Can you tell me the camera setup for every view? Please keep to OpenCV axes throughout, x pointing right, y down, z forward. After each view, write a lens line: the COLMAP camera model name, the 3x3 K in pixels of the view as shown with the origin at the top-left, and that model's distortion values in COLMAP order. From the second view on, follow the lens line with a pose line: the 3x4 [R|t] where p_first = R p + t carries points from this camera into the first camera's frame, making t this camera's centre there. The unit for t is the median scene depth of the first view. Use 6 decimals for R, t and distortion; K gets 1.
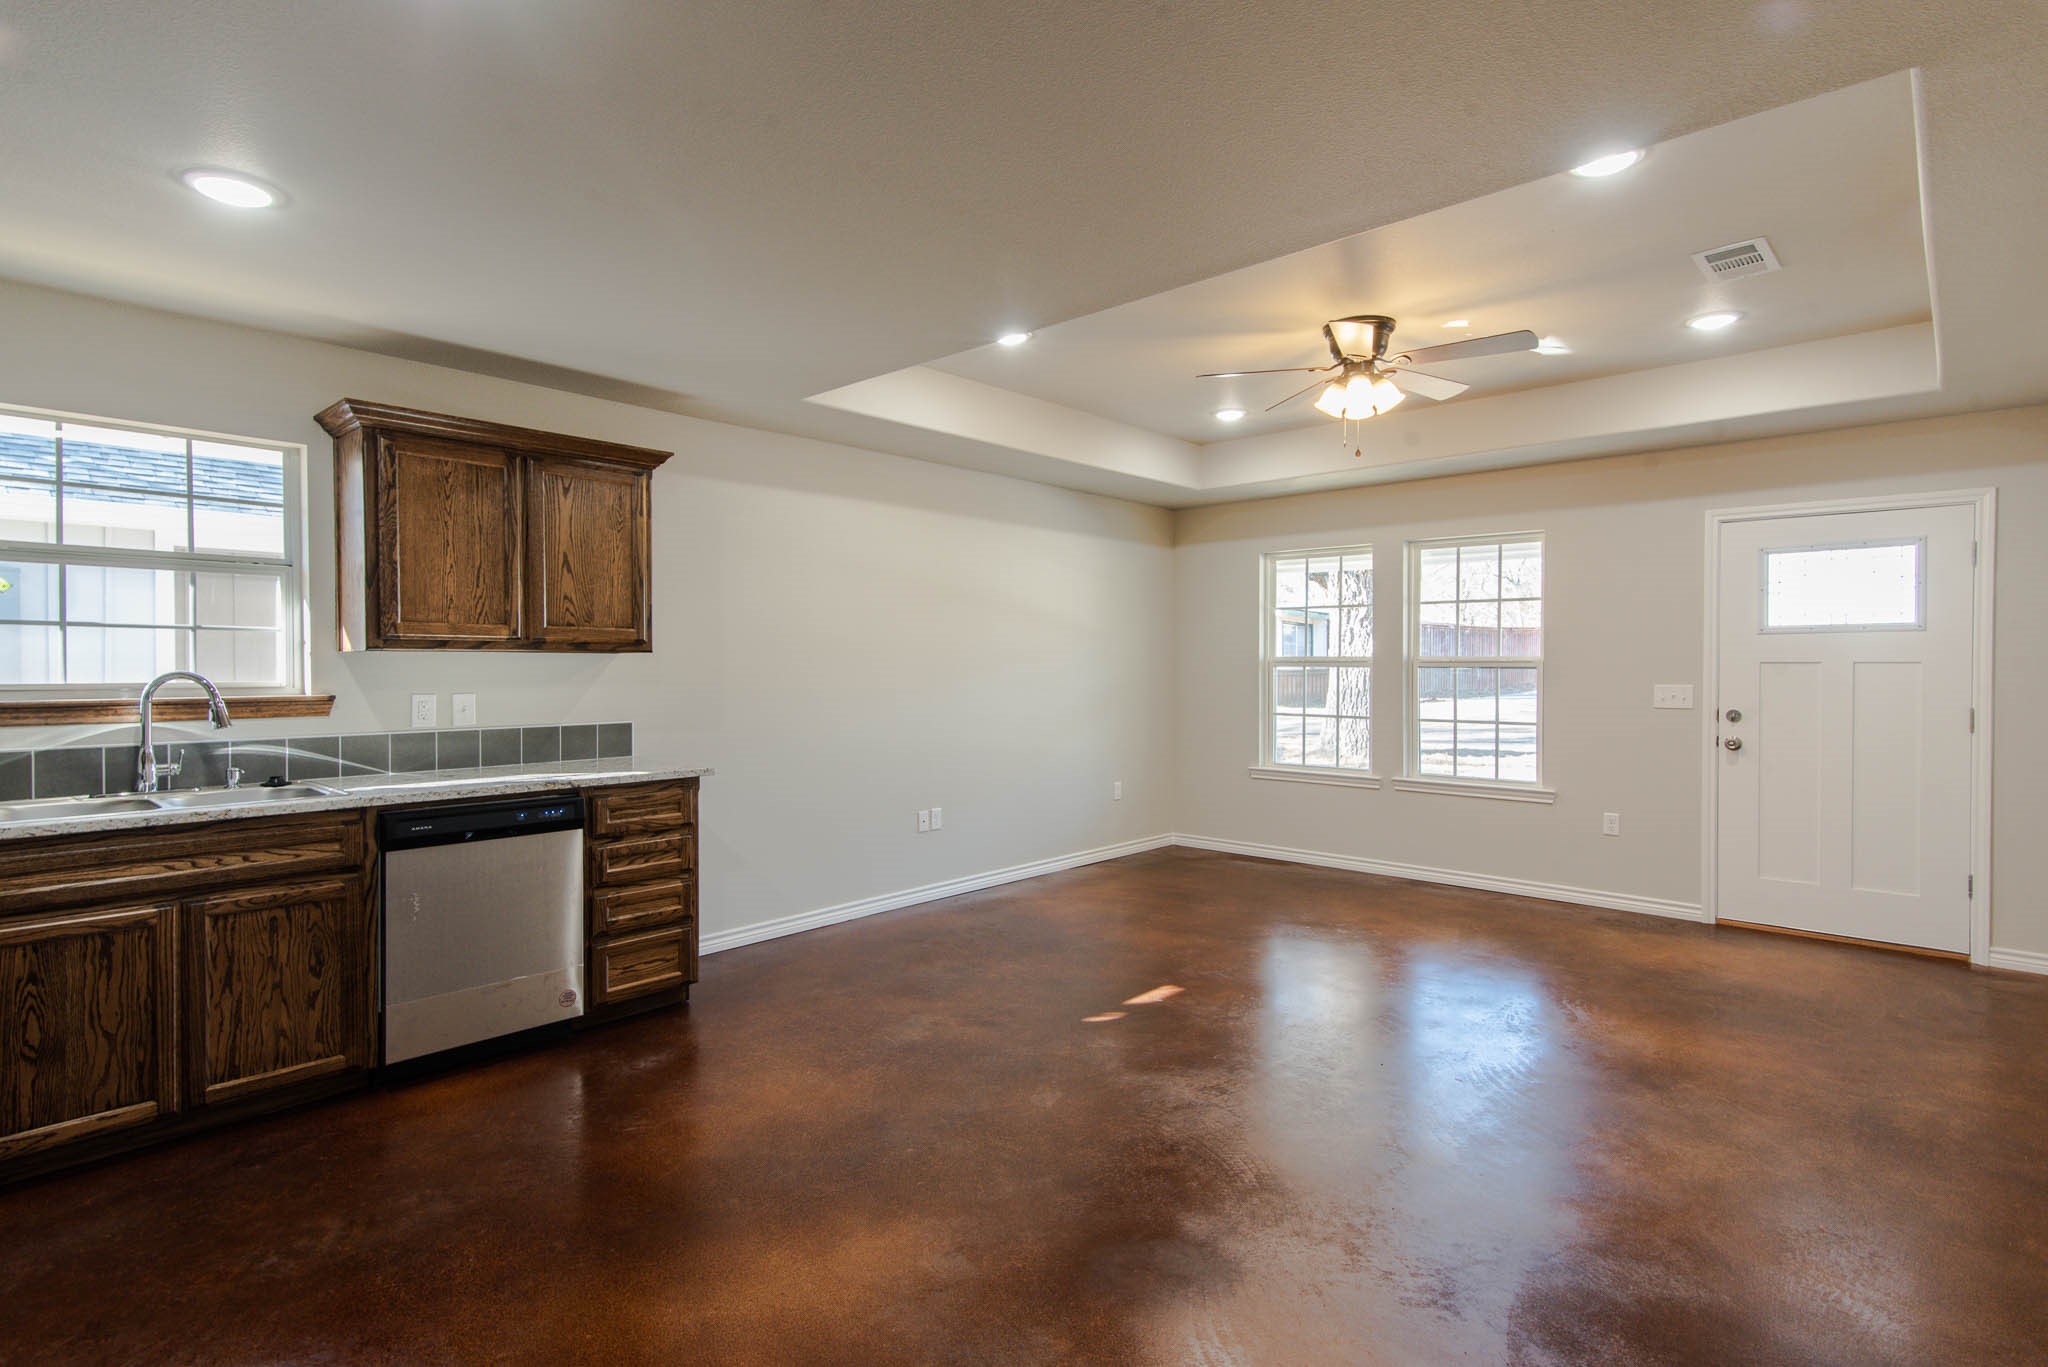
lens RADIAL K [[1020.4, 0, 1017.7], [0, 1020.4, 675.7], [0, 0, 1]] dist [0.015774, -0.000435]
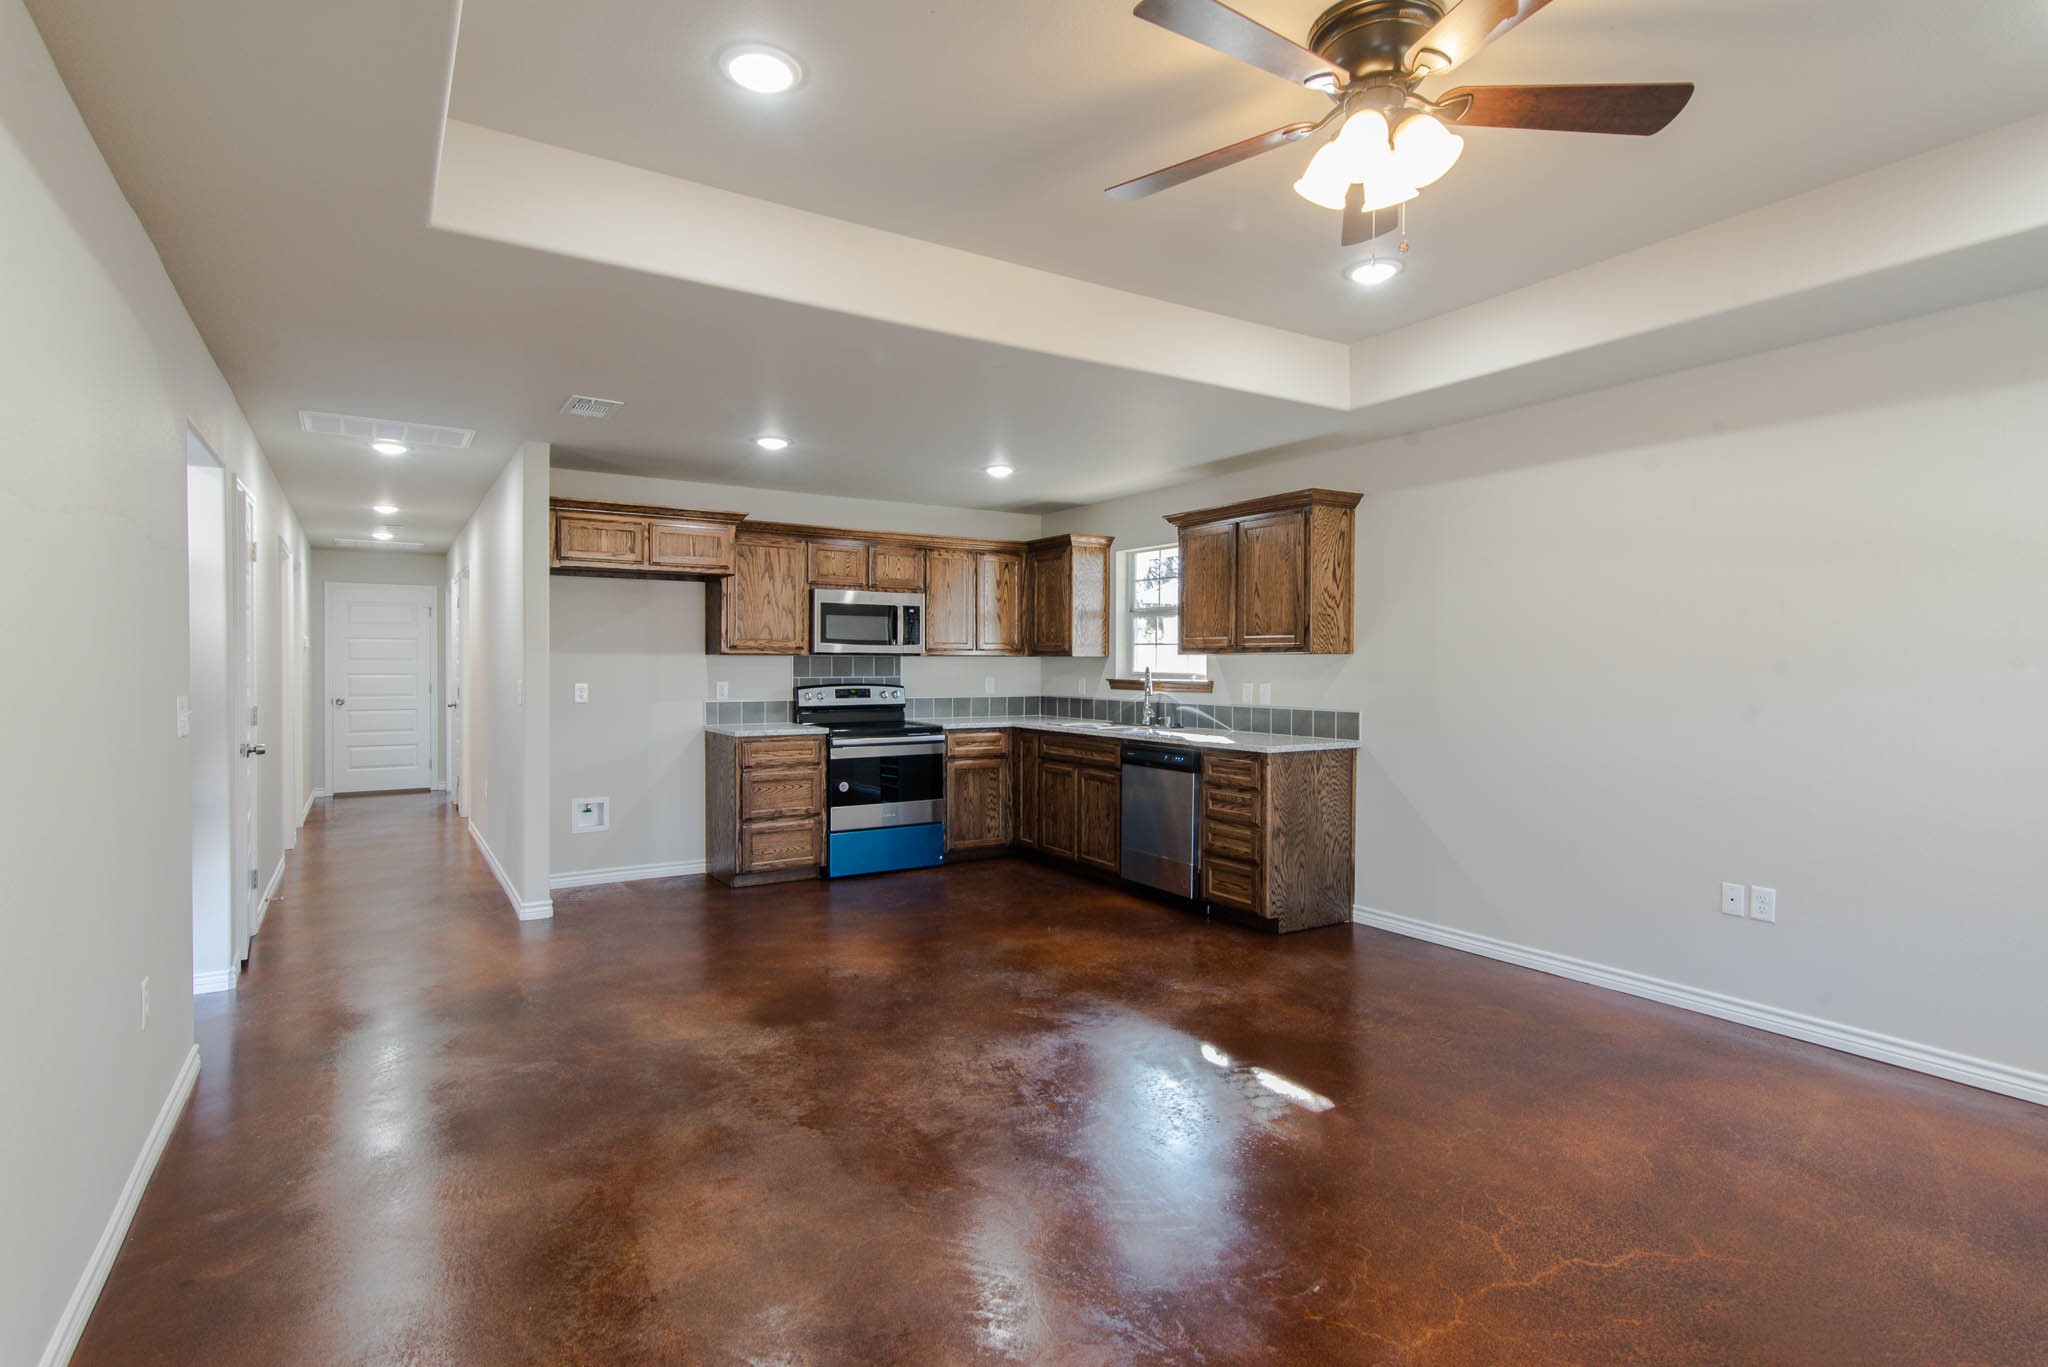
lens RADIAL K [[1020.4, 0, 1020.6], [0, 1020.4, 677.7], [0, 0, 1]] dist [0.015774, -0.000435]
pose [[-0.263767, 0.013681, -0.964489, 1.053268], [-0.012739, 0.999763, 0.017666, -0.012249], [0.964502, 0.016946, -0.263530, 1.131532]]
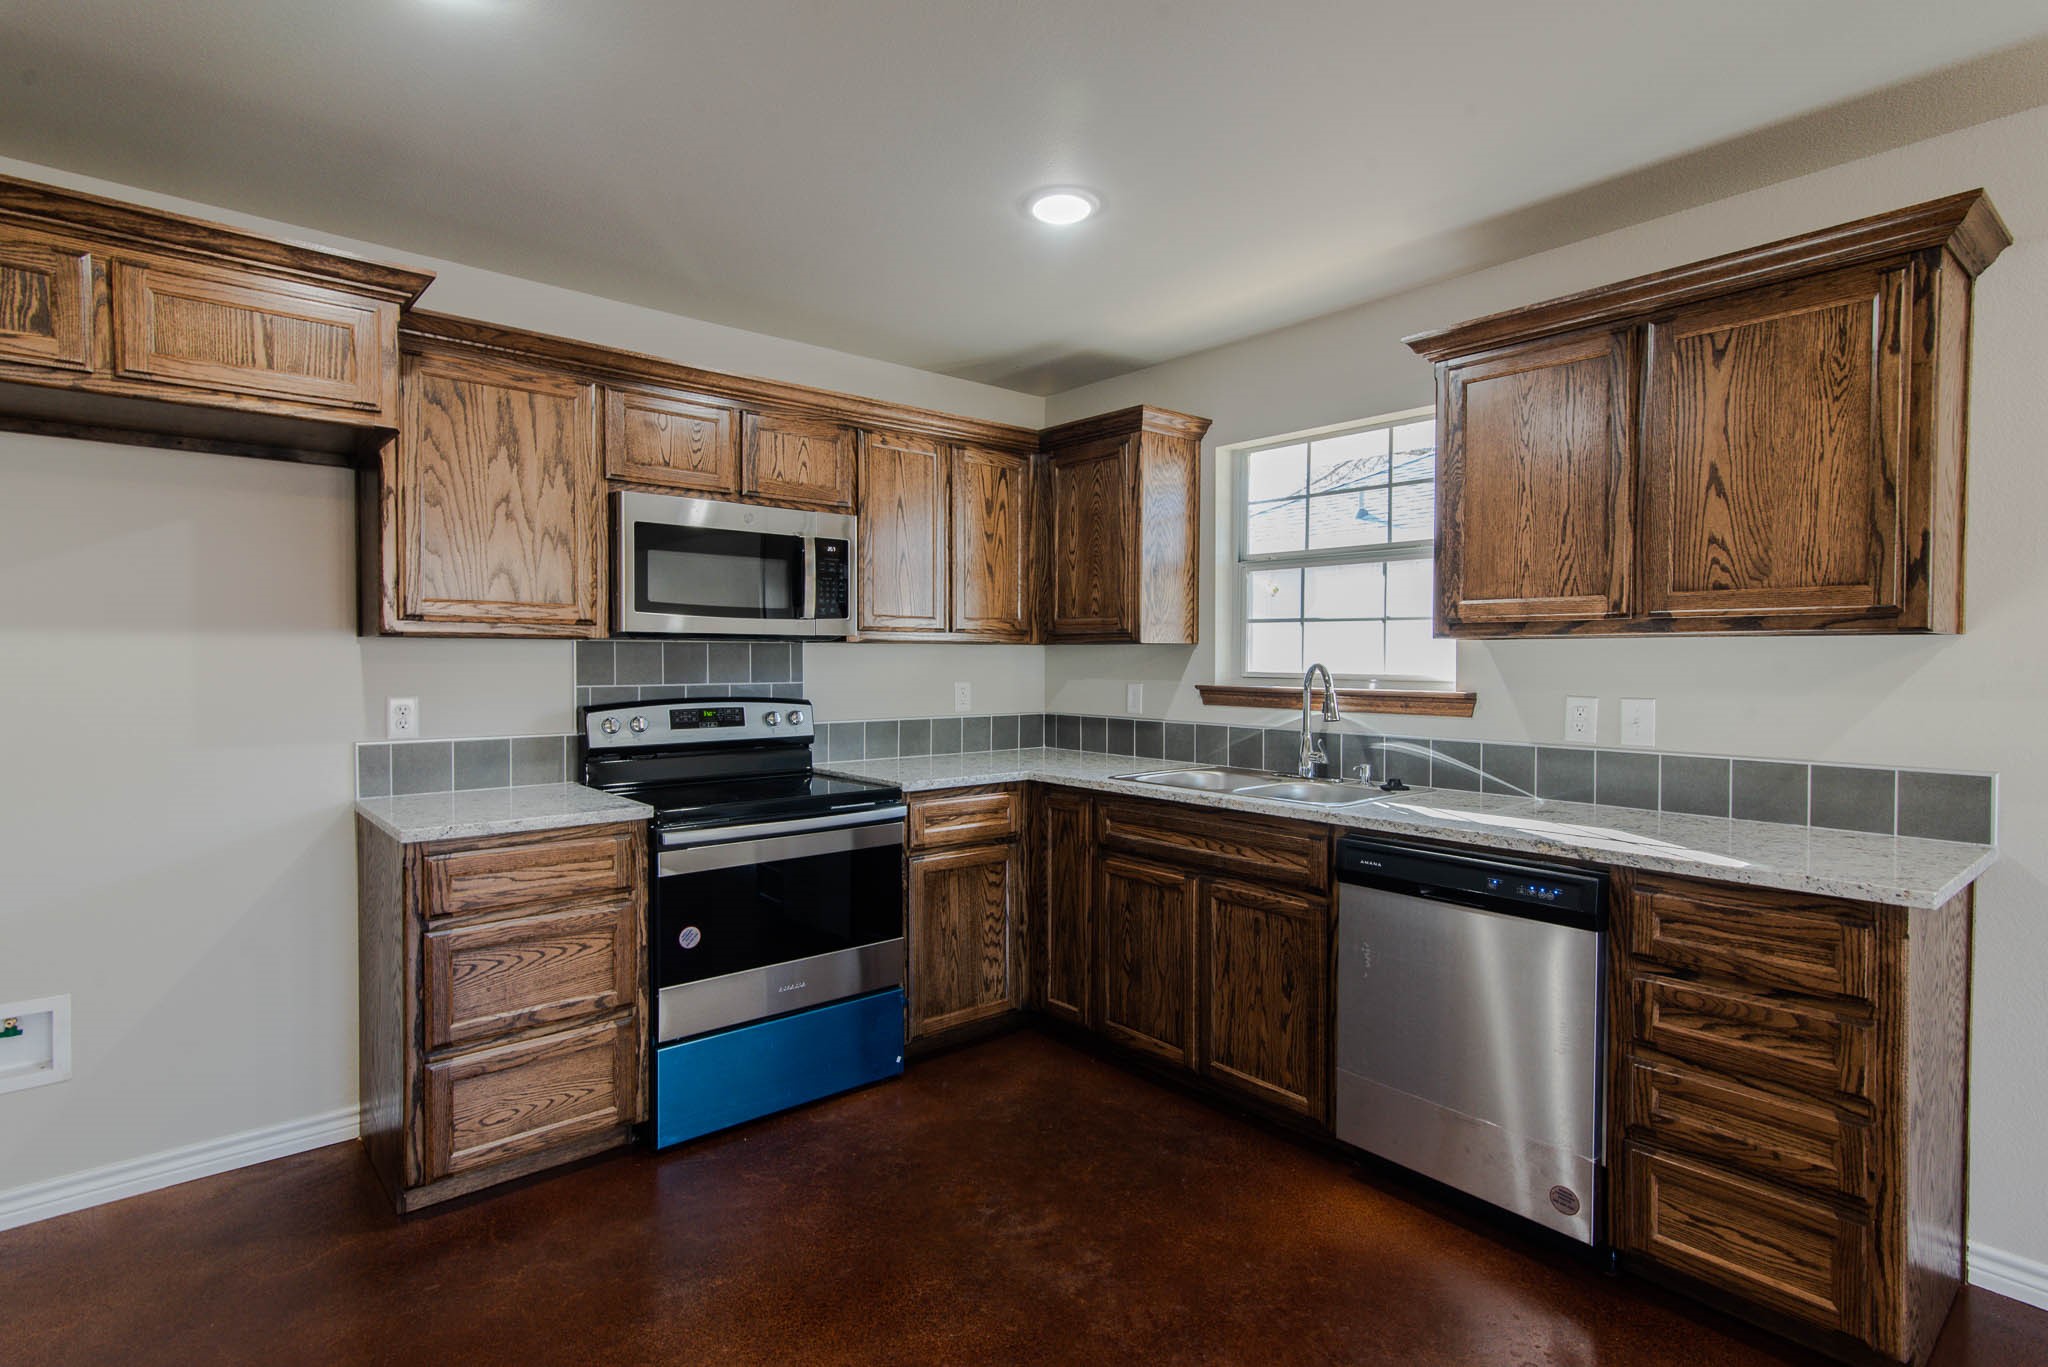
lens RADIAL K [[1020.4, 0, 1022.4], [0, 1020.4, 677.2], [0, 0, 1]] dist [0.015774, -0.000435]
pose [[-0.119722, 0.020525, -0.992595, 0.199368], [-0.013231, 0.999665, 0.022267, -0.007090], [0.992719, 0.015799, -0.119410, 0.729016]]
